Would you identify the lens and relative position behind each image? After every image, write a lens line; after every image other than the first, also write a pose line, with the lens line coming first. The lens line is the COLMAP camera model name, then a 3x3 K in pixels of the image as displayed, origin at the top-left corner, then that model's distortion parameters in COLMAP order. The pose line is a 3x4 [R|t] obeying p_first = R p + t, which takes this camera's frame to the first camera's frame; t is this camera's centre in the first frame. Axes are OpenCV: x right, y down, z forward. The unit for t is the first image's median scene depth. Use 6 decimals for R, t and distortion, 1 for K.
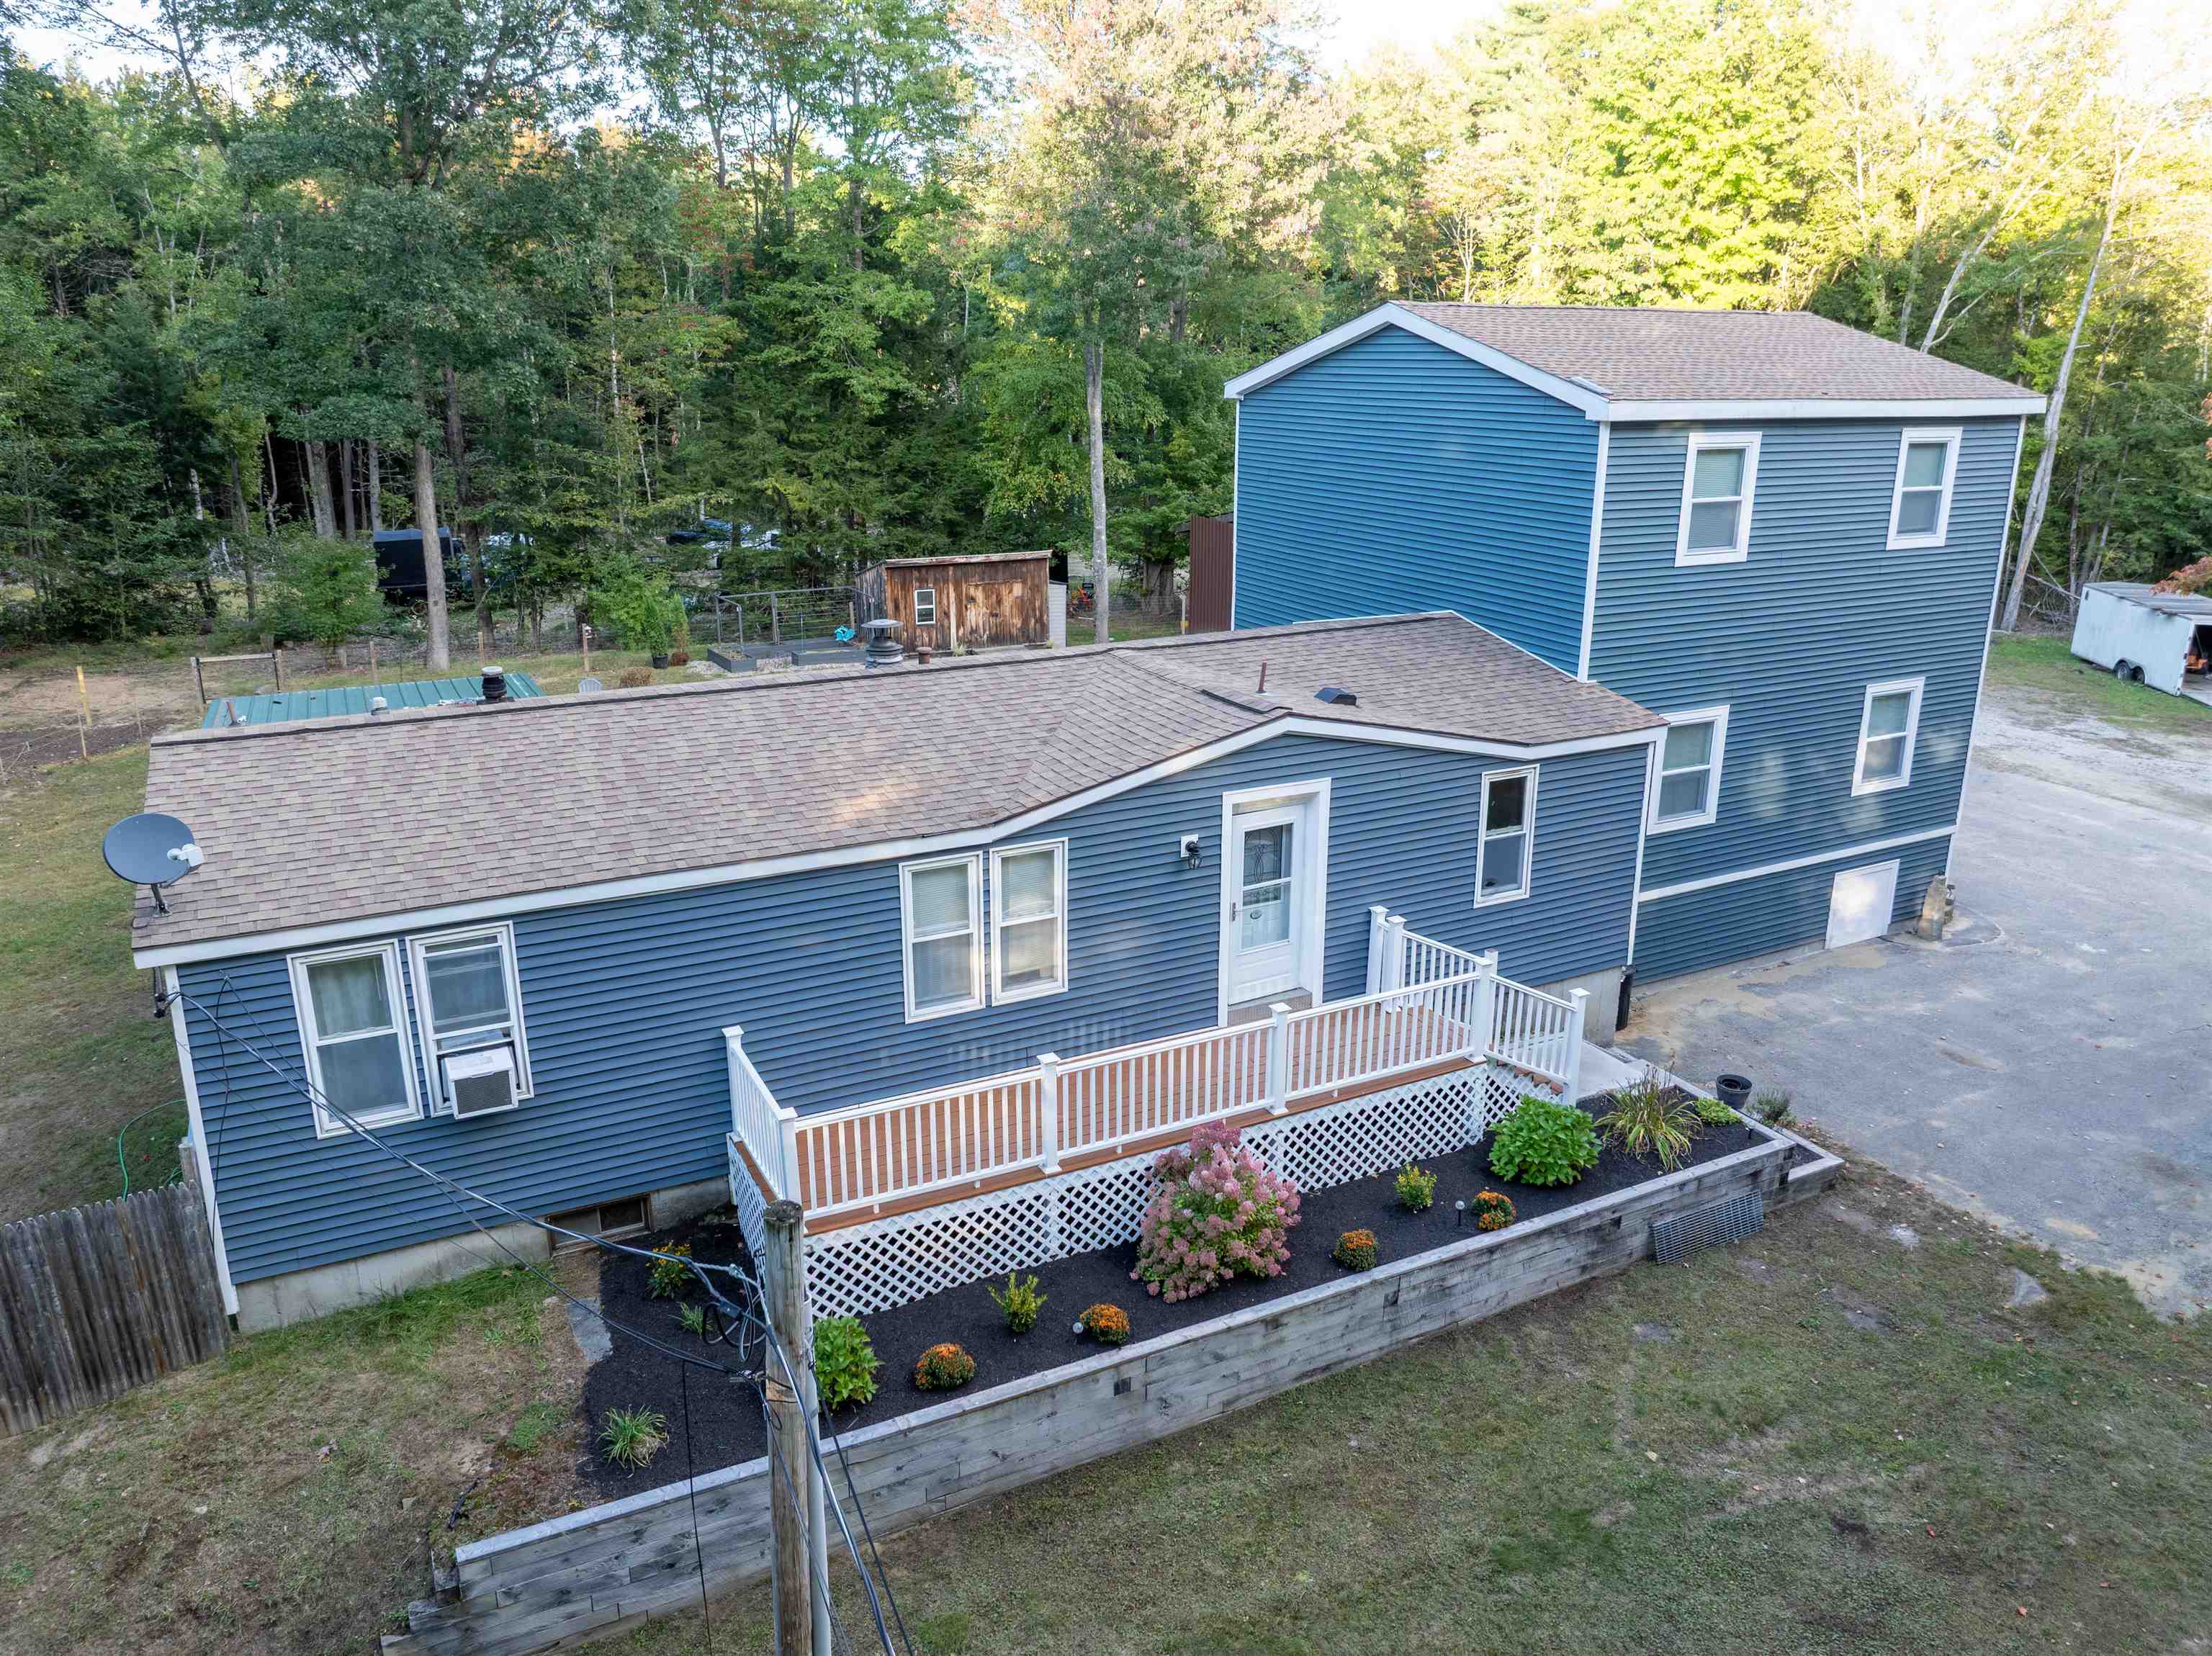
lens RADIAL K [[1562.7, 0, 1126.5], [0, 1562.7, 824.7], [0, 0, 1]] dist [-0.035262, -0.002228]
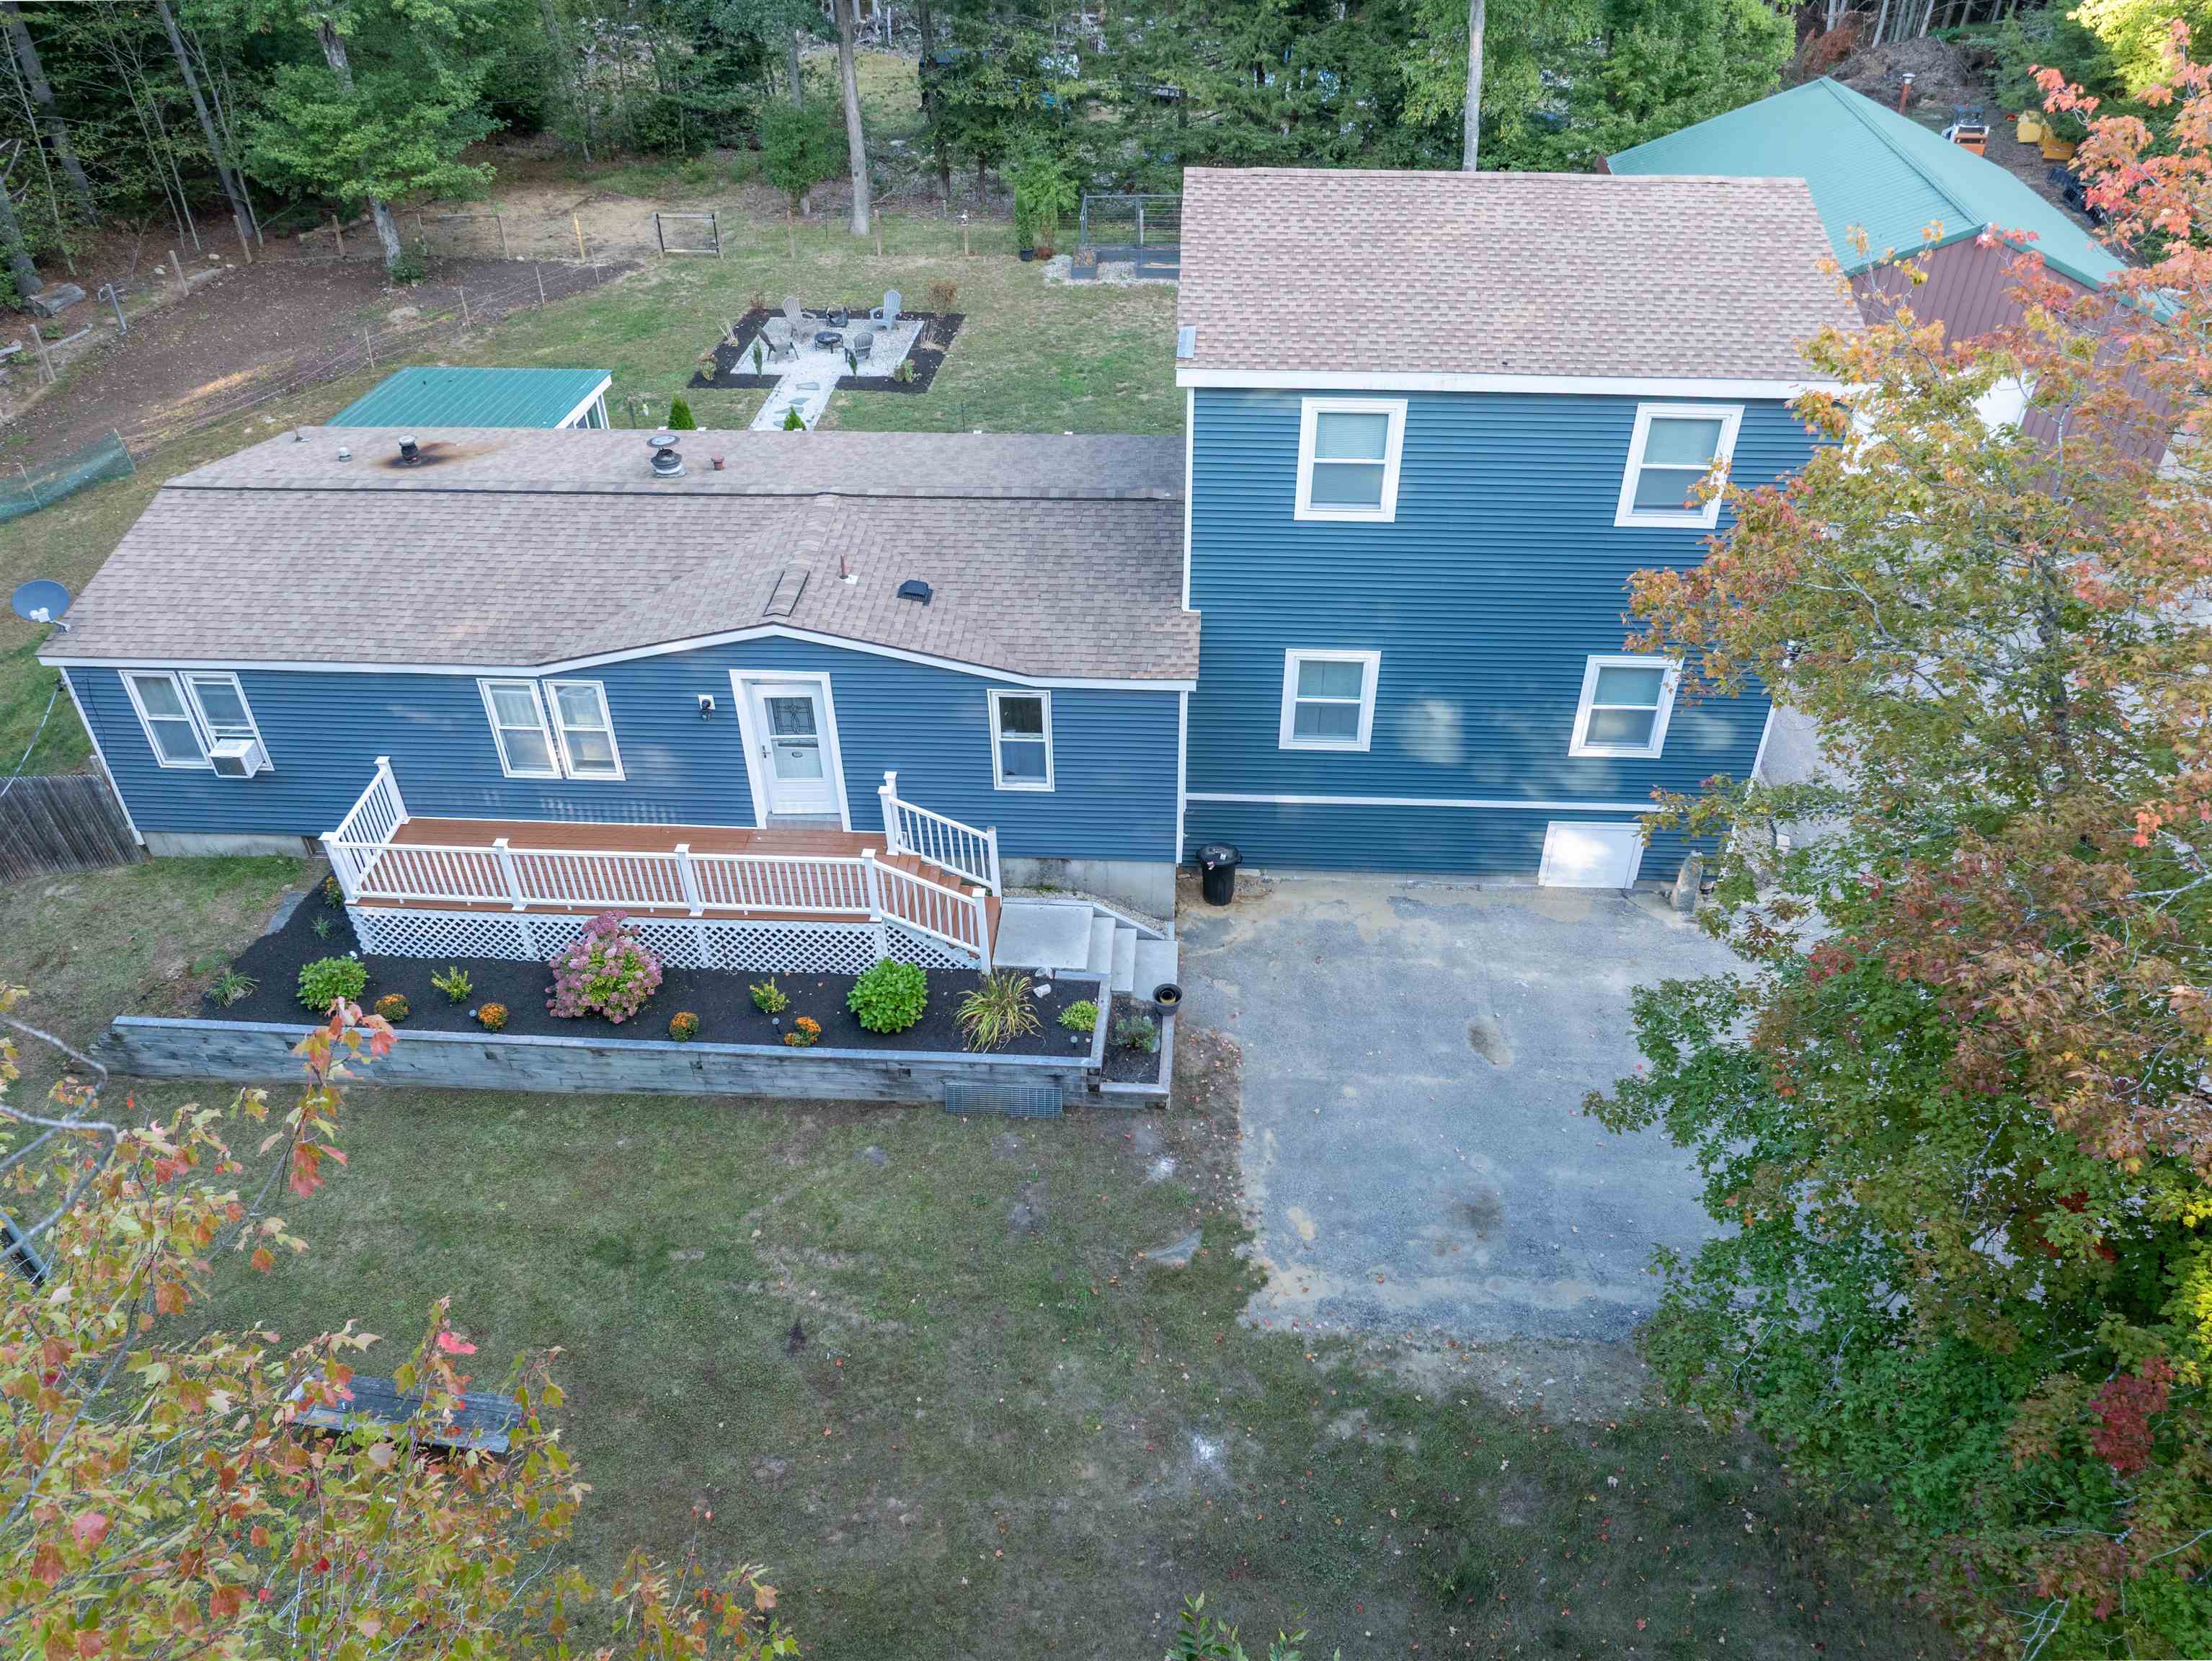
lens RADIAL K [[1562.9, 0, 1118.3], [0, 1562.9, 829.8], [0, 0, 1]] dist [-0.035262, -0.002228]
pose [[0.859640, 0.302667, -0.411597, 0.900277], [-0.142402, 0.915650, 0.375908, -0.425511], [0.490654, -0.264533, 0.830230, 0.053668]]
